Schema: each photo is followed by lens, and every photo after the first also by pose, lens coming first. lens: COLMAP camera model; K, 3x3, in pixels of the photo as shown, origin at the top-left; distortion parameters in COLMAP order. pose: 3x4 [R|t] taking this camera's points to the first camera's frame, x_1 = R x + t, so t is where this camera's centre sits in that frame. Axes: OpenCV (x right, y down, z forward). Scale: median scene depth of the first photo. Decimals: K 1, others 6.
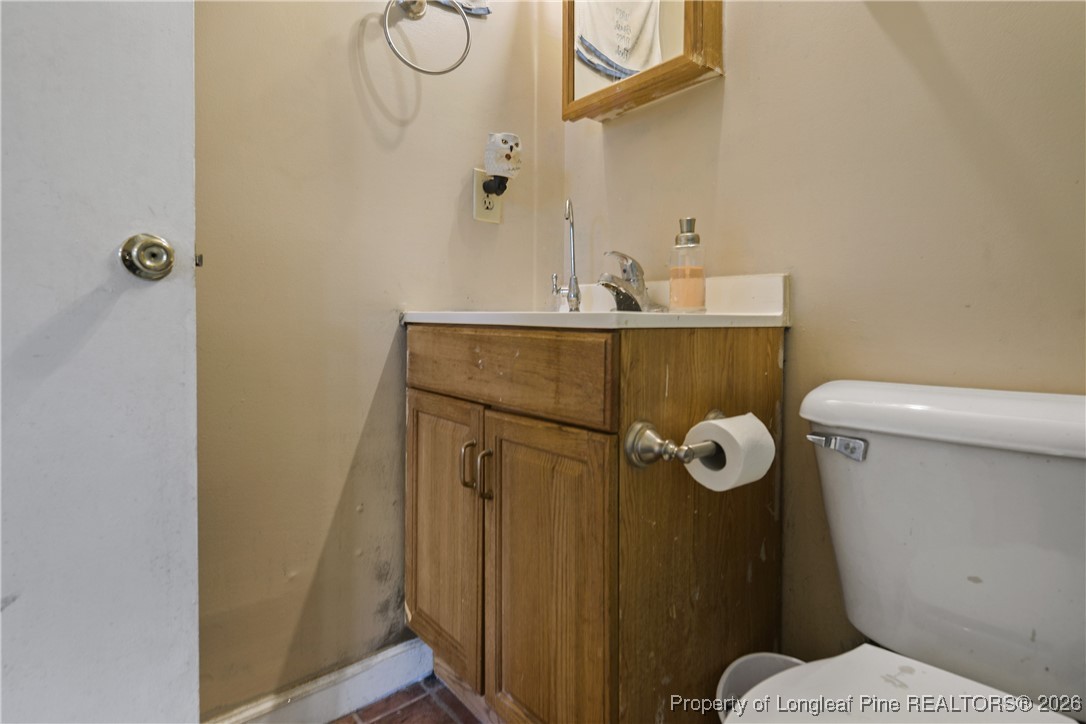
lens RADIAL K [[538.4, 0, 536.7], [0, 538.4, 328.7], [0, 0, 1]] dist [-0.004216, -0.000857]
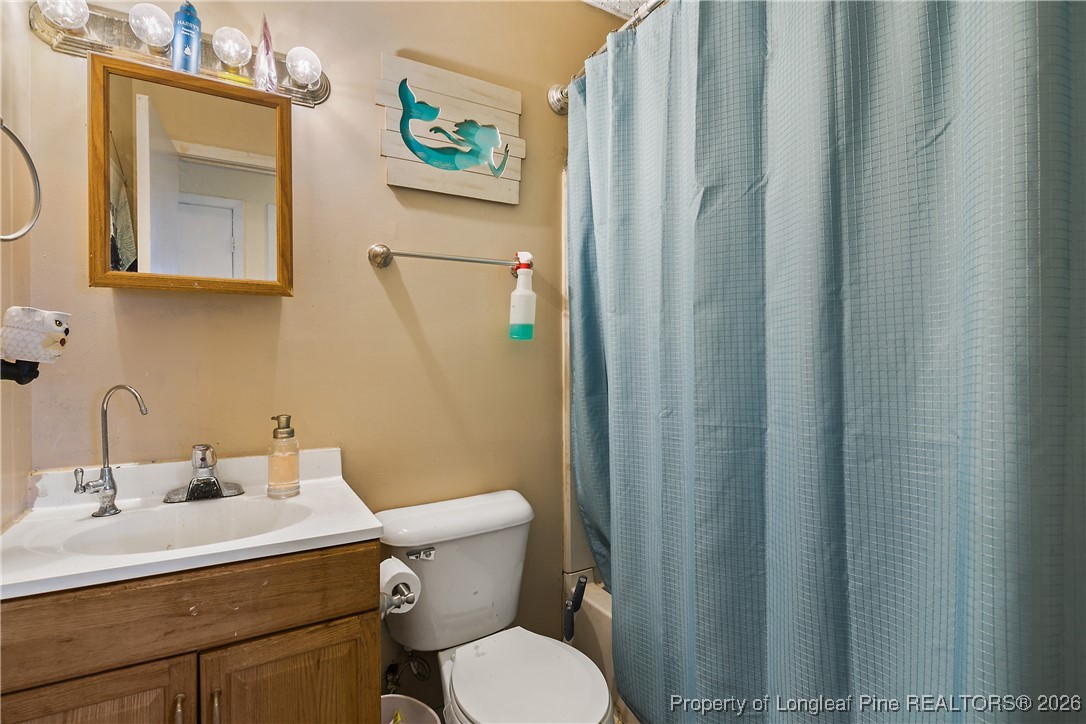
lens RADIAL K [[538.4, 0, 543.0], [0, 538.4, 355.8], [0, 0, 1]] dist [-0.004216, -0.000857]
pose [[0.155584, -0.015206, 0.987706, -0.929705], [0.020240, 0.999721, 0.012202, -0.380280], [-0.987615, 0.018092, 0.155848, 0.235204]]
